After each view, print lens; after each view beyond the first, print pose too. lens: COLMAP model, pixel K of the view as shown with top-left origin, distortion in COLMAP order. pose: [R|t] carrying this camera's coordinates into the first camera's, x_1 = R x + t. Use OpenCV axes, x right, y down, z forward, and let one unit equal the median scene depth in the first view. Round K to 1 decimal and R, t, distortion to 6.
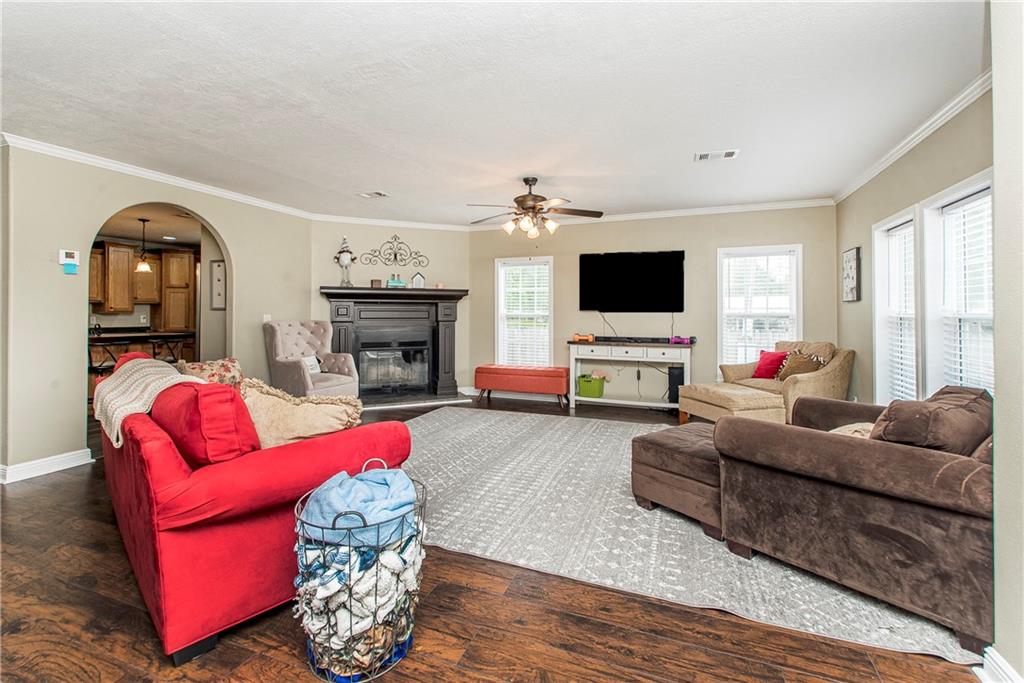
lens RADIAL K [[451.9, 0, 513.9], [0, 451.9, 316.0], [0, 0, 1]] dist [-0.001011, -0.000233]
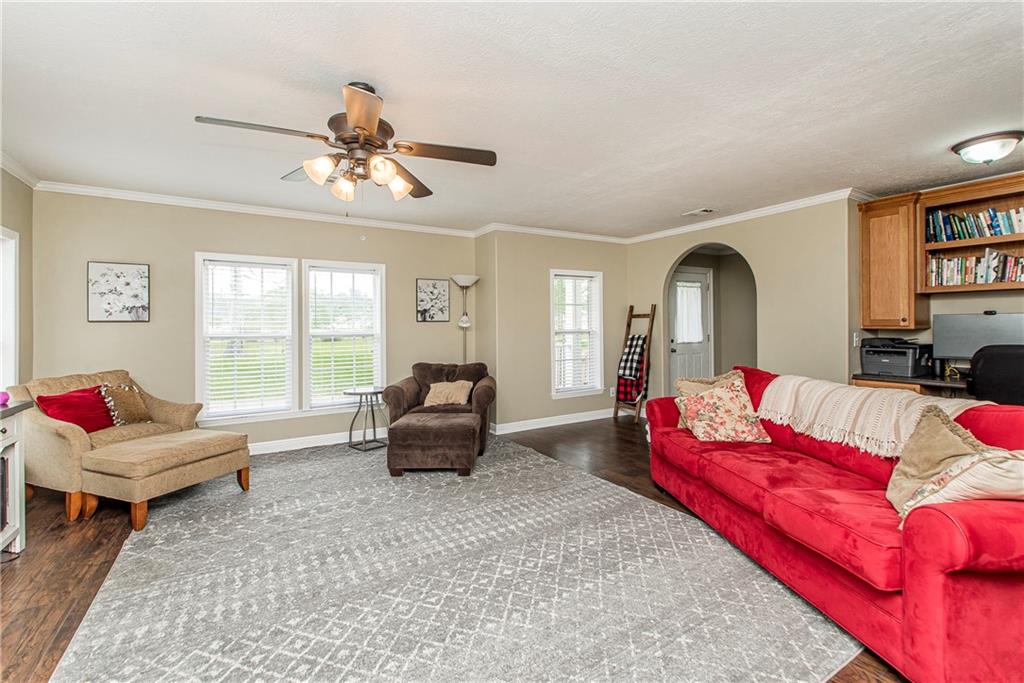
lens RADIAL K [[451.9, 0, 513.9], [0, 451.9, 316.0], [0, 0, 1]] dist [-0.001011, -0.000233]
pose [[-0.791438, 0.011666, 0.611138, -0.544986], [0.005216, 0.999910, -0.012332, -0.034758], [-0.611227, -0.006573, -0.791428, 1.639065]]
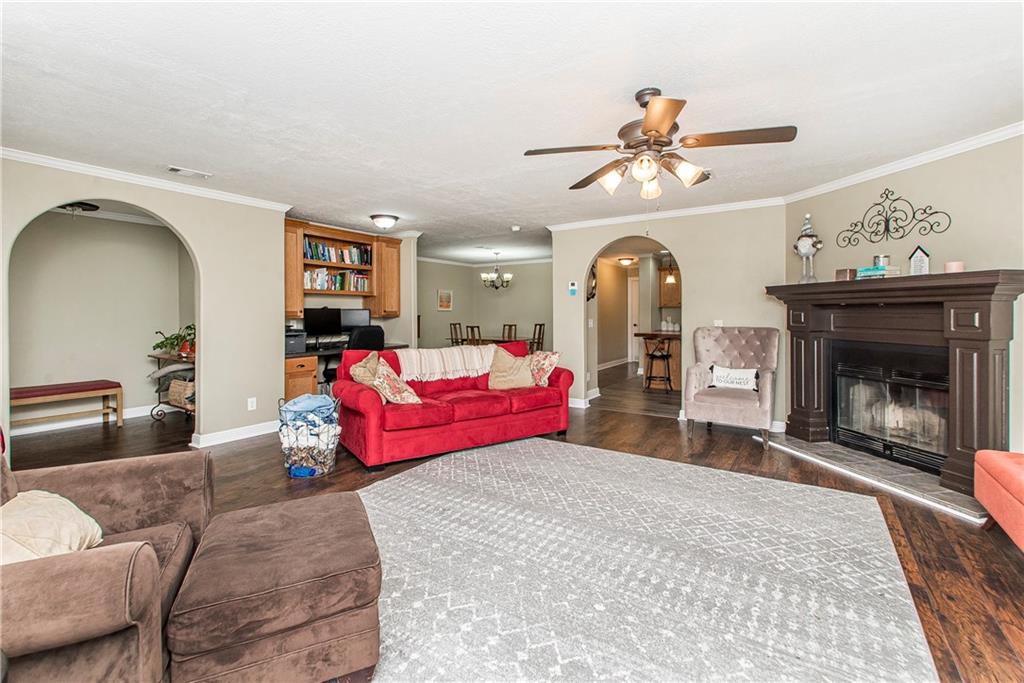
lens RADIAL K [[451.9, 0, 513.9], [0, 451.9, 316.0], [0, 0, 1]] dist [-0.001011, -0.000233]
pose [[-0.208781, 0.013831, -0.977865, 0.799295], [0.003013, 0.999904, 0.013500, -0.038786], [0.977958, -0.000128, -0.208802, 1.181512]]
